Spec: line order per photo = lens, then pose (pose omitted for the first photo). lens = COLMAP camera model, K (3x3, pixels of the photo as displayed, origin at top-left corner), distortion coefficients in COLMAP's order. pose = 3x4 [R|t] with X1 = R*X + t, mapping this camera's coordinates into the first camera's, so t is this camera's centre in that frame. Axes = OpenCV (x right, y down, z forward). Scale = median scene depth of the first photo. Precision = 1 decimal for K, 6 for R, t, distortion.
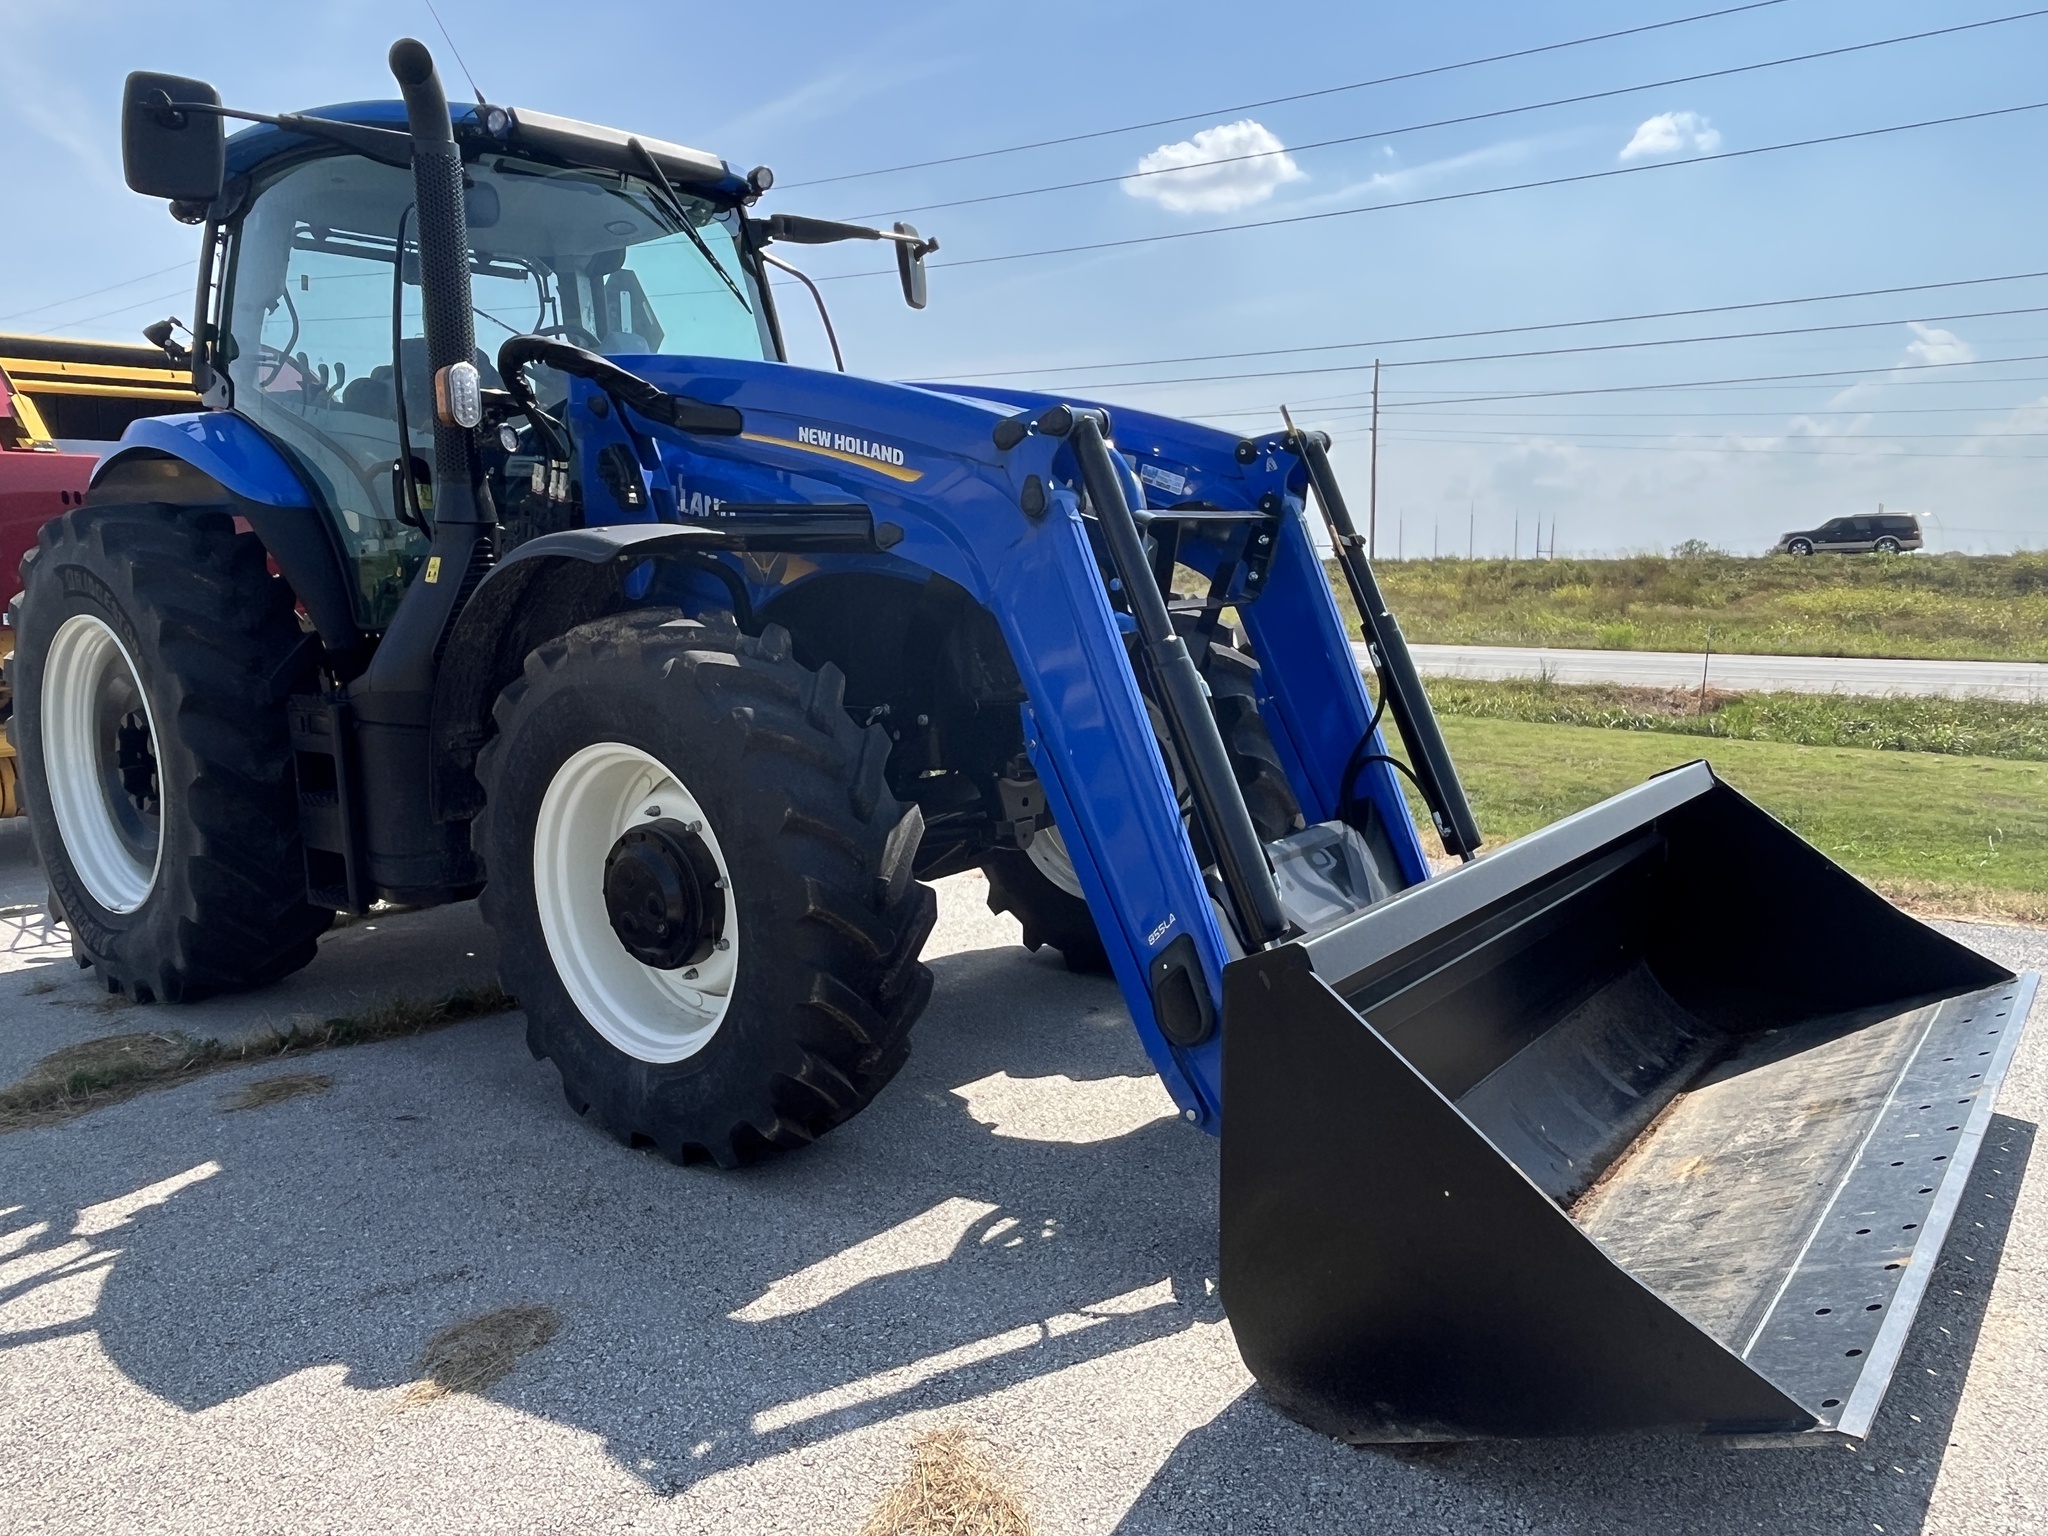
lens RADIAL K [[1480.5, 0, 1017.6], [0, 1480.5, 724.6], [0, 0, 1]] dist [-0.009044, -0.001351]
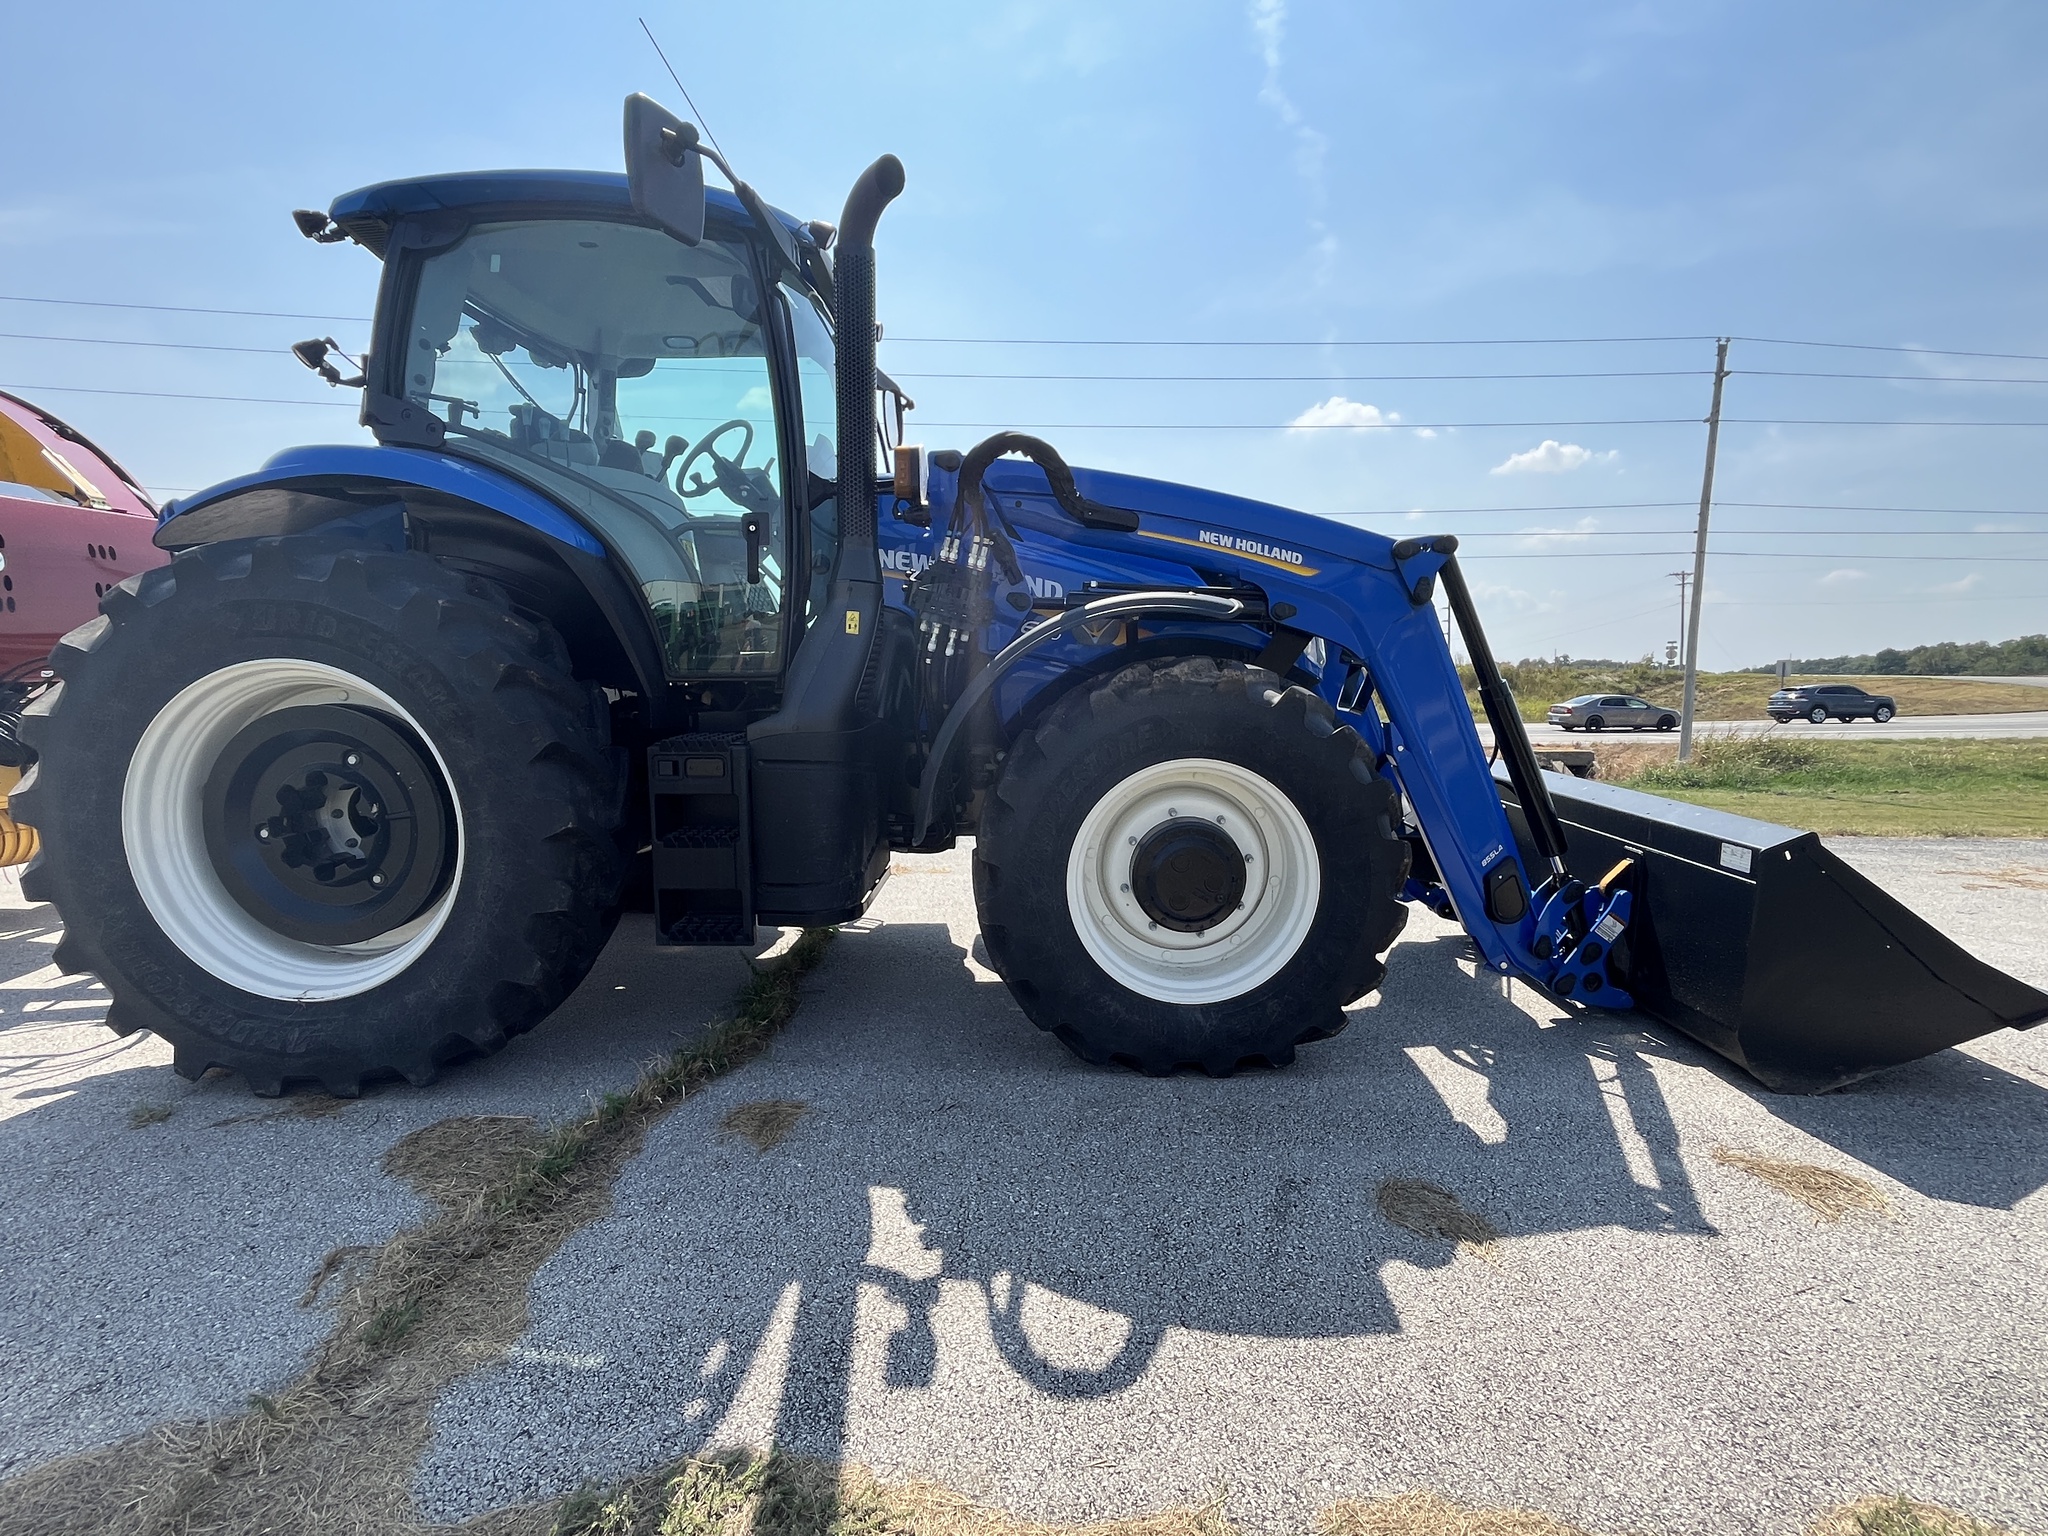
lens RADIAL K [[994.6, 0, 1020.3], [0, 994.6, 732.9], [0, 0, 1]] dist [-0.007530, -0.000442]
pose [[0.795981, -0.022601, 0.604900, -0.988287], [0.044009, 0.998819, -0.020592, 0.000564], [-0.603720, 0.043012, 0.796035, 0.425876]]
